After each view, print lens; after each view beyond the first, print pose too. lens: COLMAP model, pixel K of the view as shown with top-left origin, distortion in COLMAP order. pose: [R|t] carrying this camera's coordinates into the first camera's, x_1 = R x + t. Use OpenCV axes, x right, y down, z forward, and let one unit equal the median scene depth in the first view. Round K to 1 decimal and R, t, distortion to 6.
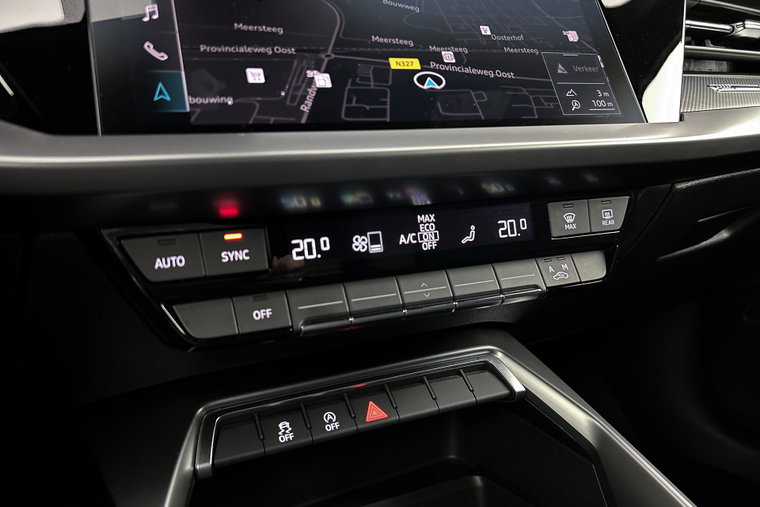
lens RADIAL K [[583.9, 0, 377.5], [0, 583.9, 250.4], [0, 0, 1]] dist [0.060185, -0.088604]
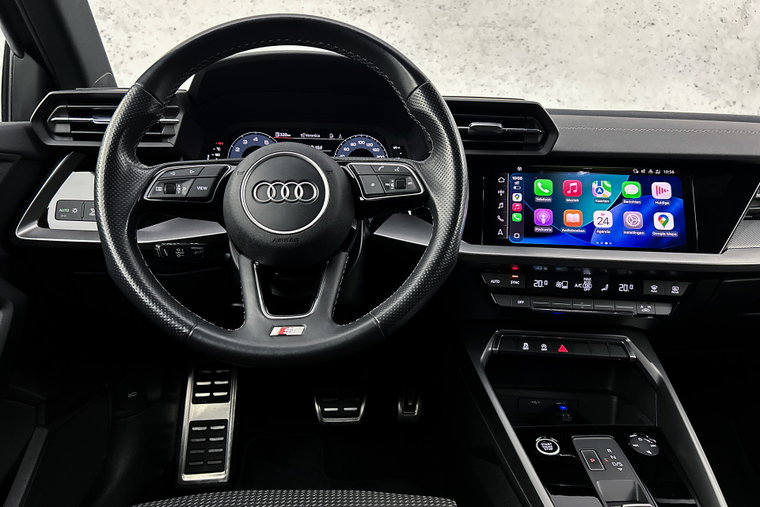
lens RADIAL K [[583.9, 0, 376.7], [0, 583.9, 254.0], [0, 0, 1]] dist [0.060185, -0.088604]
pose [[0.864252, 0.149310, -0.480390, 0.517434], [-0.134873, 0.988750, 0.064668, -0.208896], [0.484641, 0.008903, 0.874668, -1.811962]]
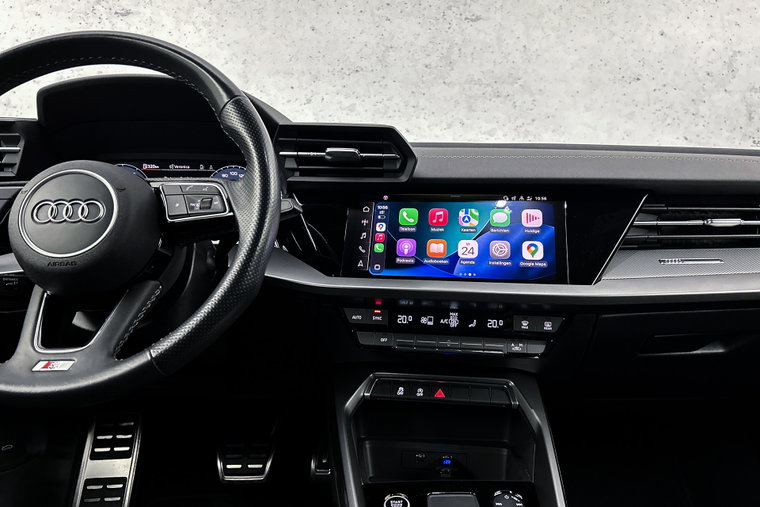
lens RADIAL K [[583.9, 0, 377.5], [0, 583.9, 249.7], [0, 0, 1]] dist [0.060185, -0.088604]
pose [[0.849821, 0.092386, -0.518912, 1.043674], [-0.130661, 0.990714, -0.037599, -0.186160], [0.510619, 0.099754, 0.854001, -1.282232]]
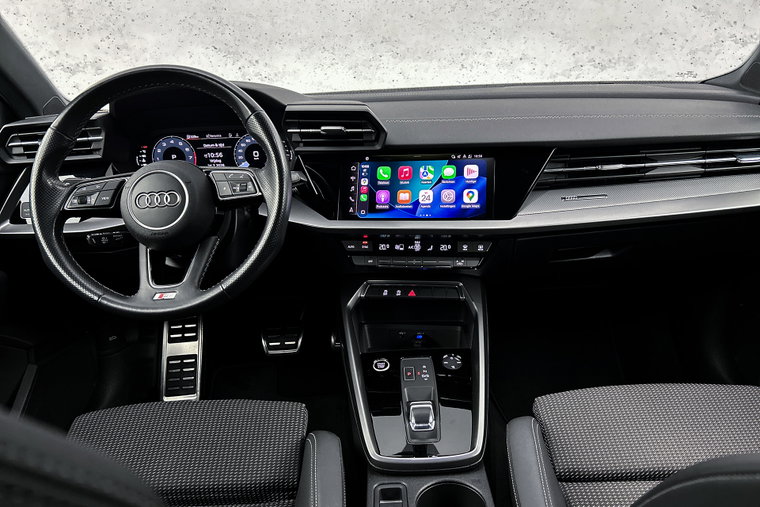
lens RADIAL K [[583.9, 0, 380.5], [0, 583.9, 262.8], [0, 0, 1]] dist [0.060185, -0.088604]
pose [[0.841431, 0.173065, -0.511900, 1.706005], [-0.081110, 0.977043, 0.196998, -0.603983], [0.534242, -0.124240, 0.836152, -2.083601]]
